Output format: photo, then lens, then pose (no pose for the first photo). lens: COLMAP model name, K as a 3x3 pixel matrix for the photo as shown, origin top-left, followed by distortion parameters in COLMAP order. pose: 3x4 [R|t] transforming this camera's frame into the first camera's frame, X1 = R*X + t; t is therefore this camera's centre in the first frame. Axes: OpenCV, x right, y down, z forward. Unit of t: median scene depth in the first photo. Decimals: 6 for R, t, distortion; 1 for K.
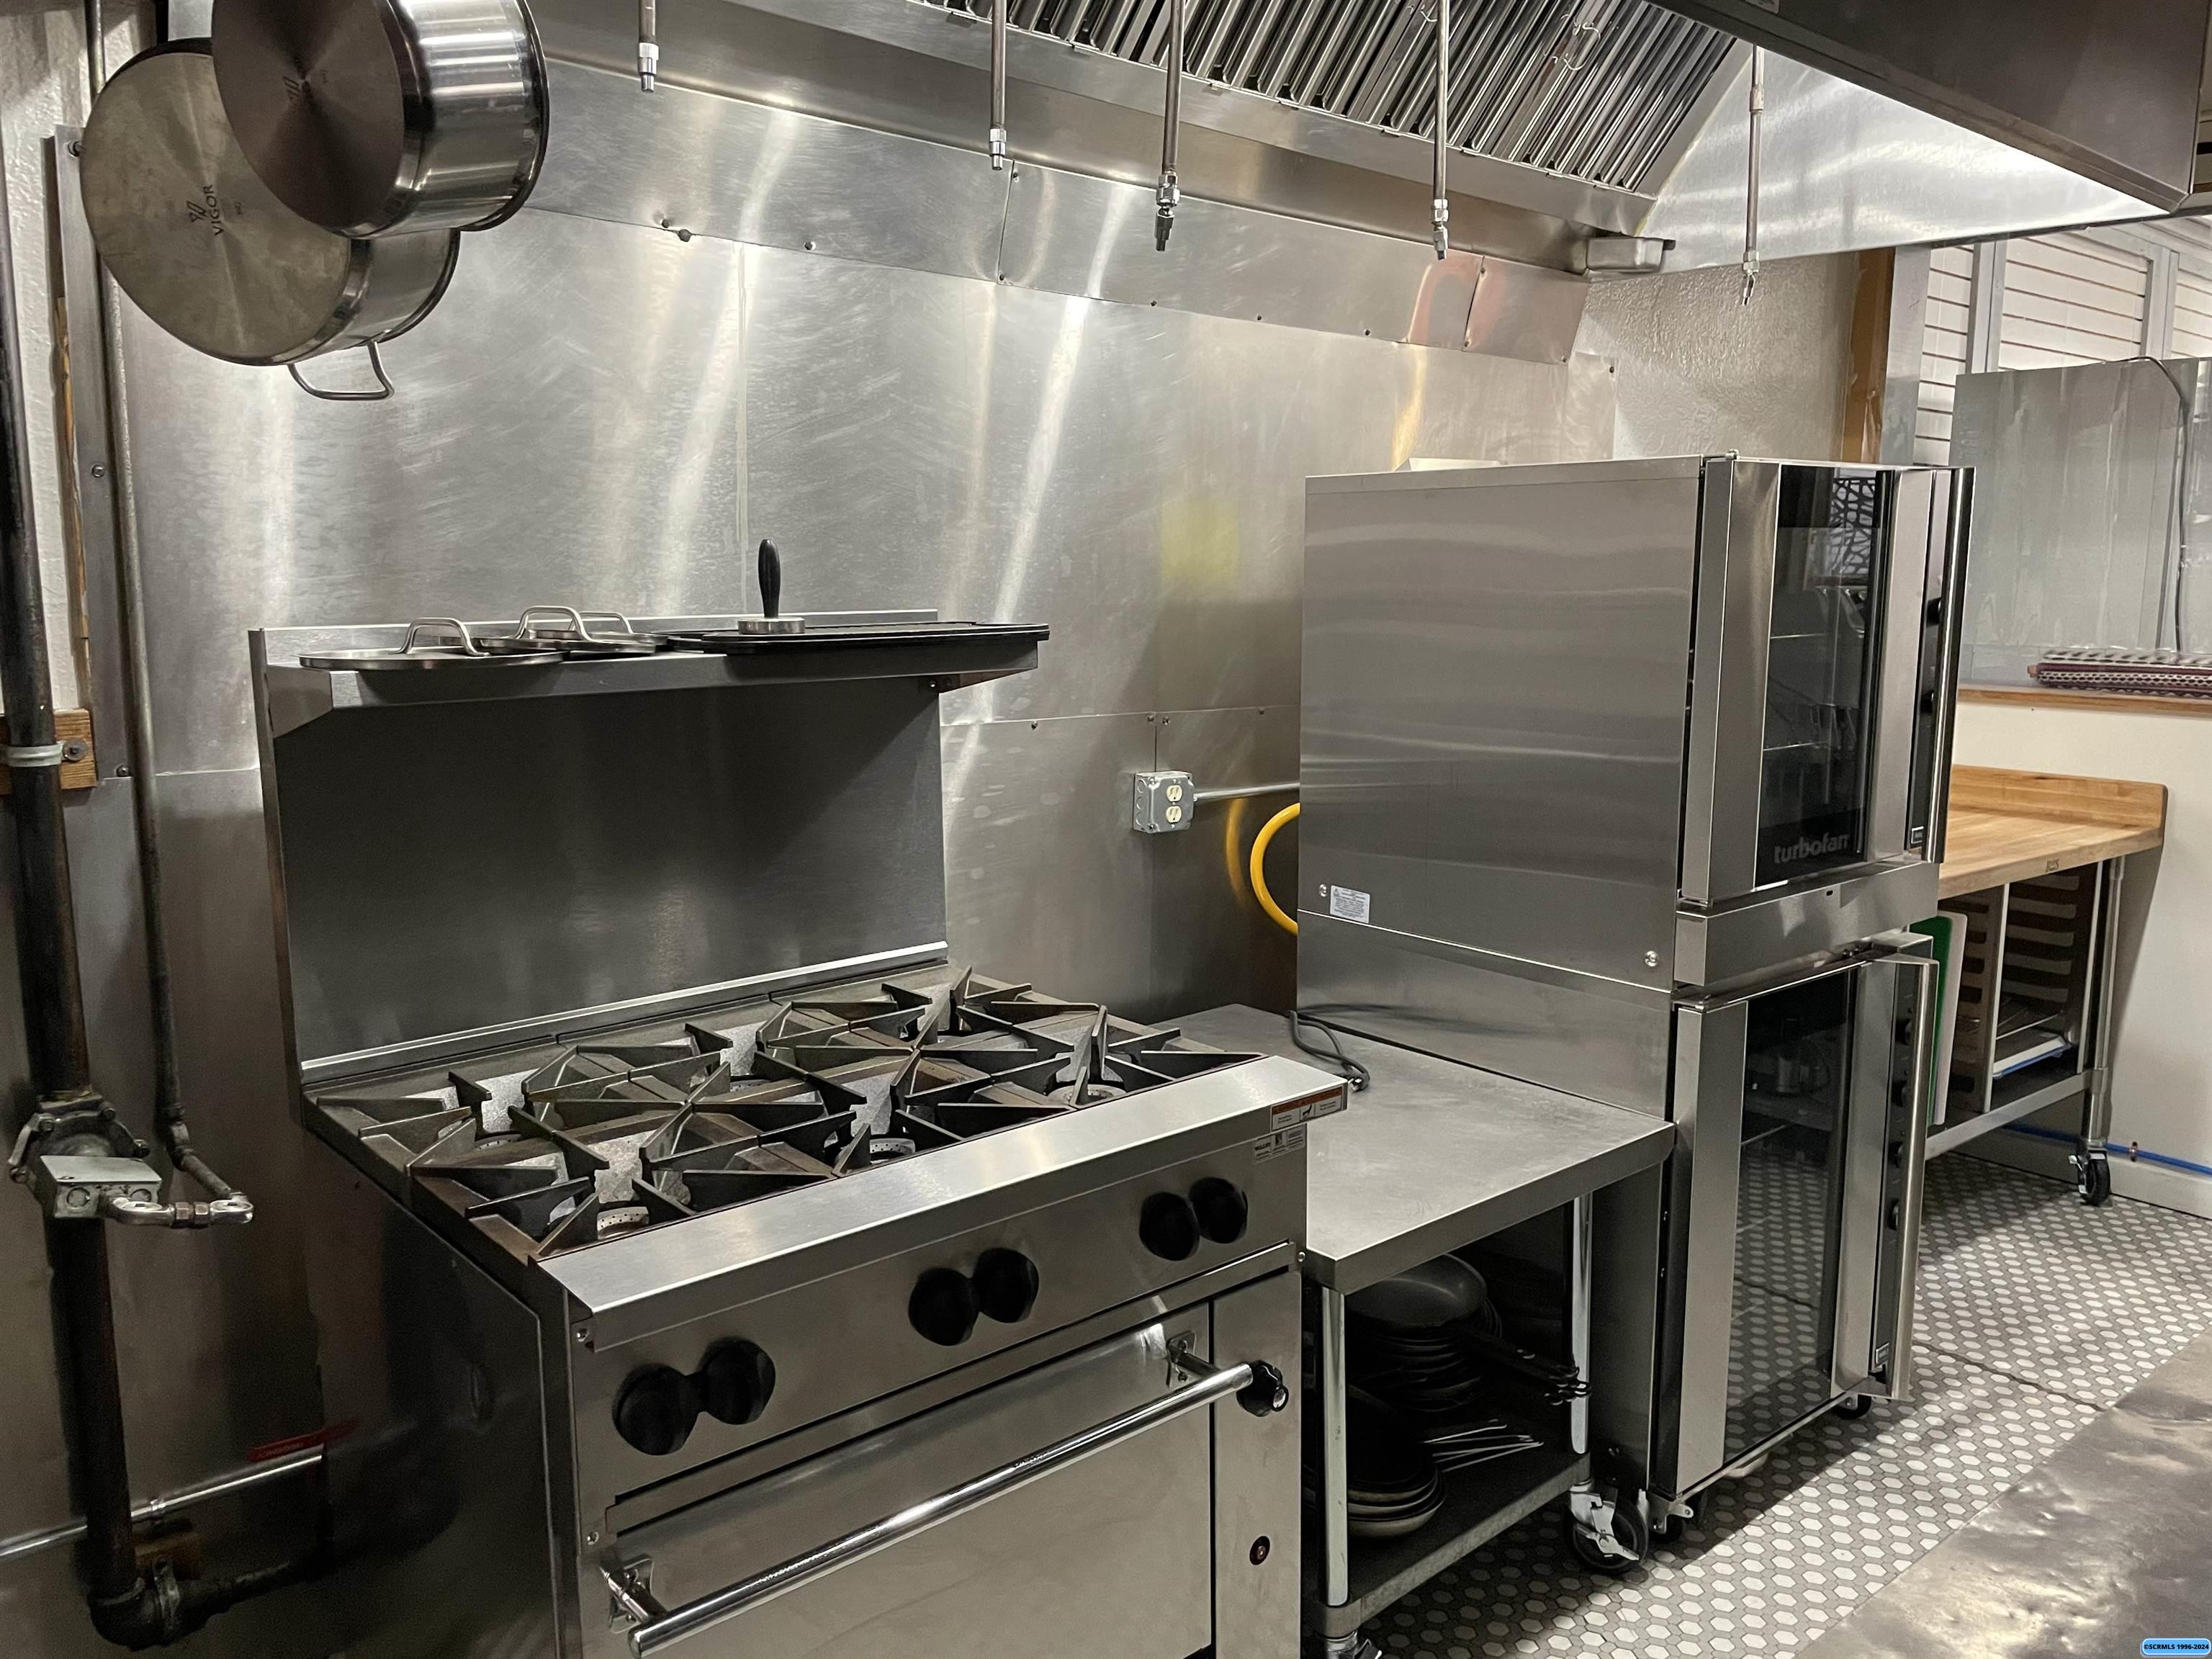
lens RADIAL K [[1693.6, 0, 1115.5], [0, 1693.6, 812.1], [0, 0, 1]] dist [0.067674, -0.077857]
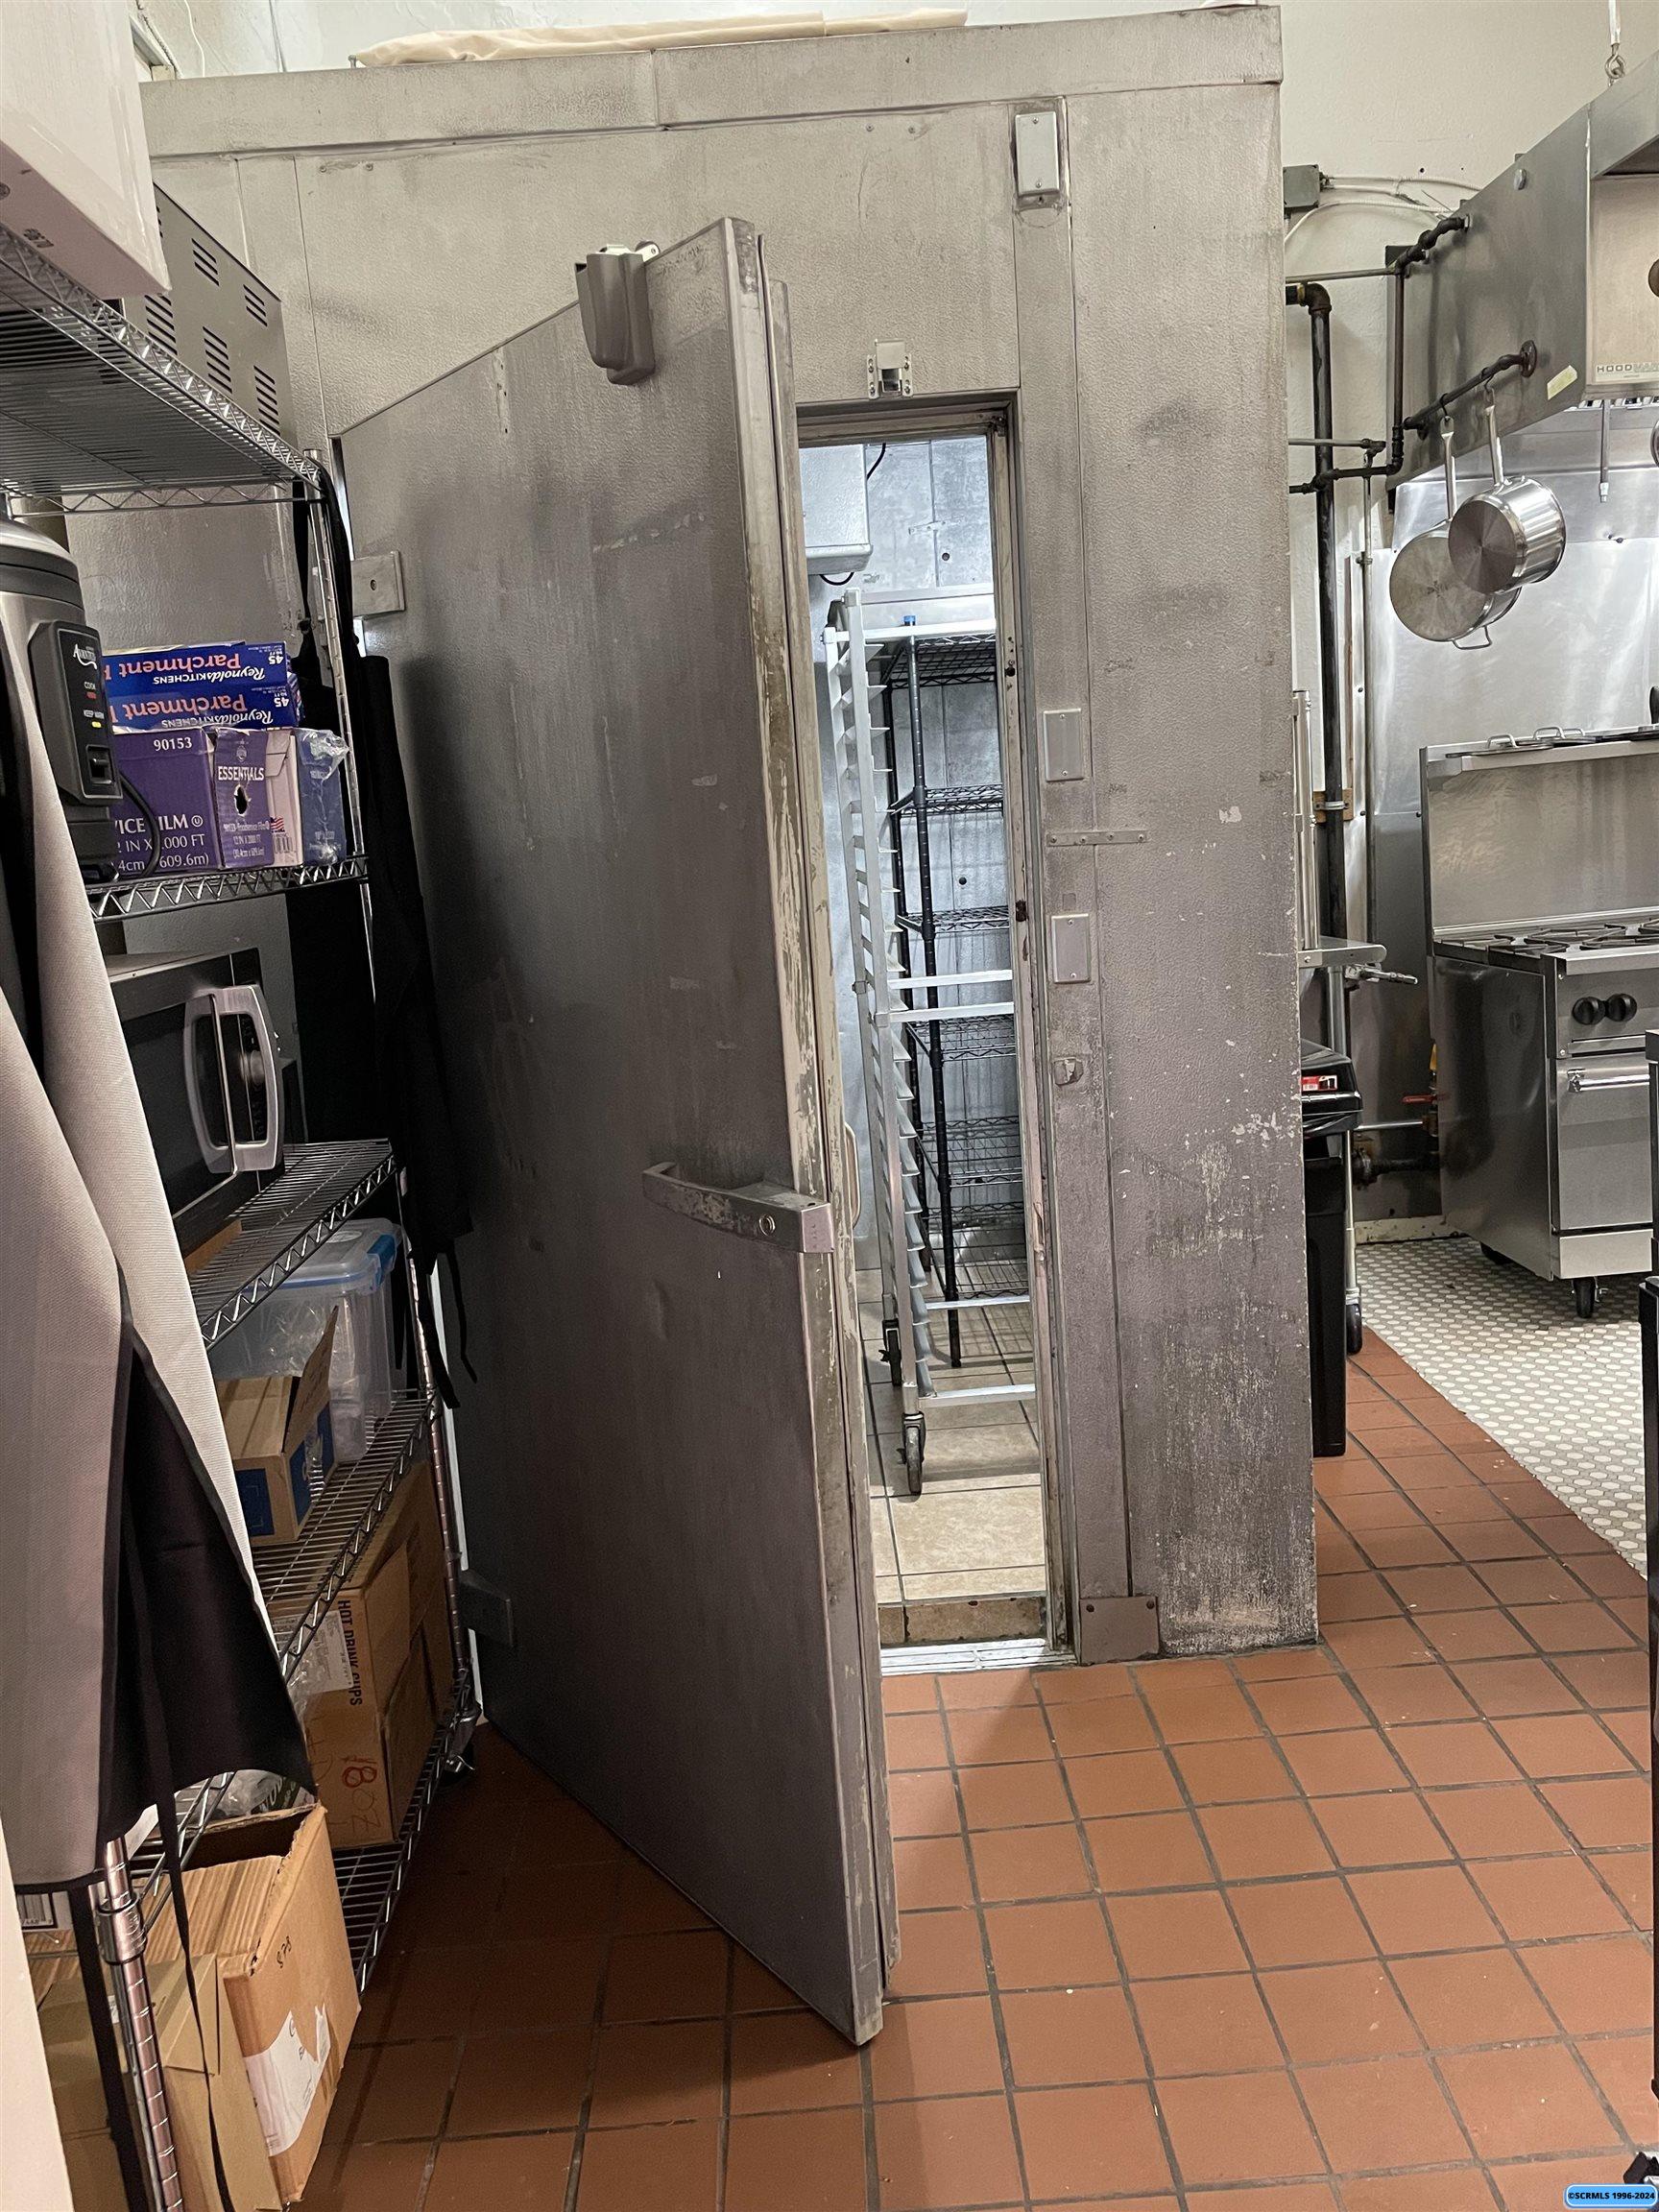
lens RADIAL K [[1693.6, 0, 842.8], [0, 1693.6, 1109.0], [0, 0, 1]] dist [0.067674, -0.077857]
pose [[0.779971, 0.041615, -0.624430, 0.264644], [-0.010715, 0.998528, 0.053163, 0.190823], [0.625724, -0.034775, 0.779269, -0.956061]]
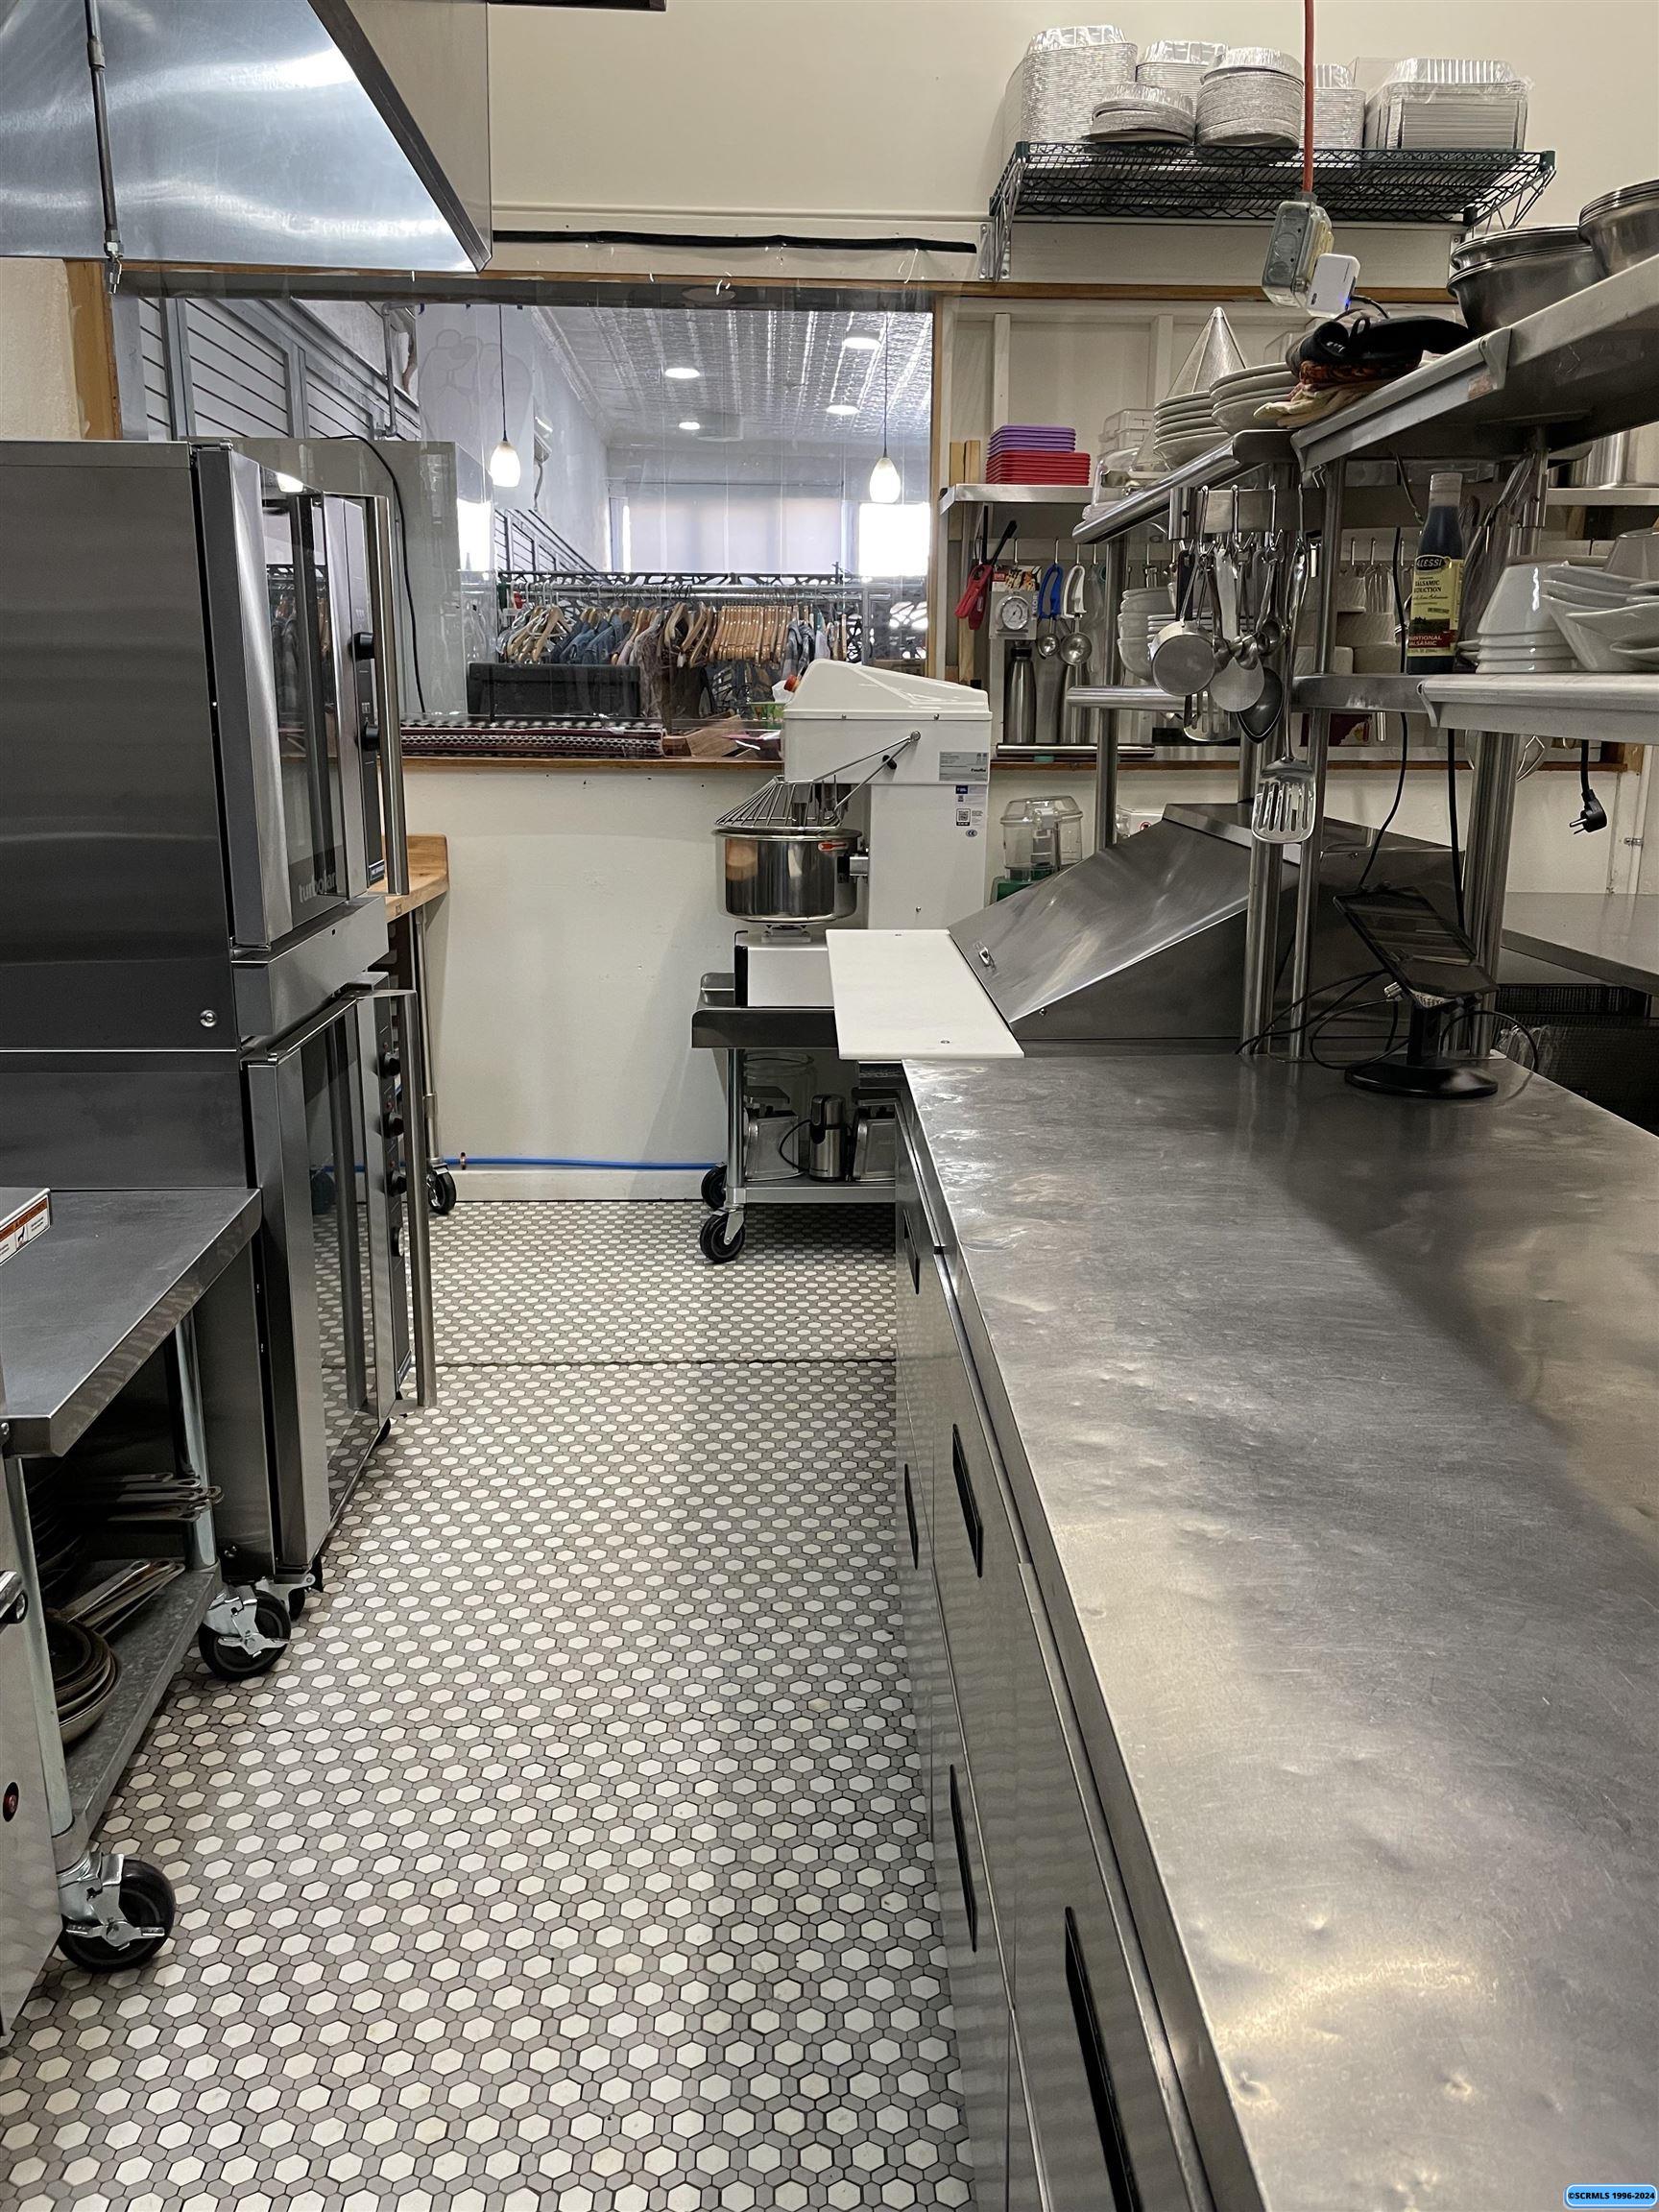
lens RADIAL K [[1693.6, 0, 834.5], [0, 1693.6, 1090.4], [0, 0, 1]] dist [0.067674, -0.077857]
pose [[0.607401, -0.182410, 0.773169, -0.167487], [0.116459, 0.983211, 0.140474, 0.029168], [-0.785812, 0.004719, 0.618447, 0.146051]]
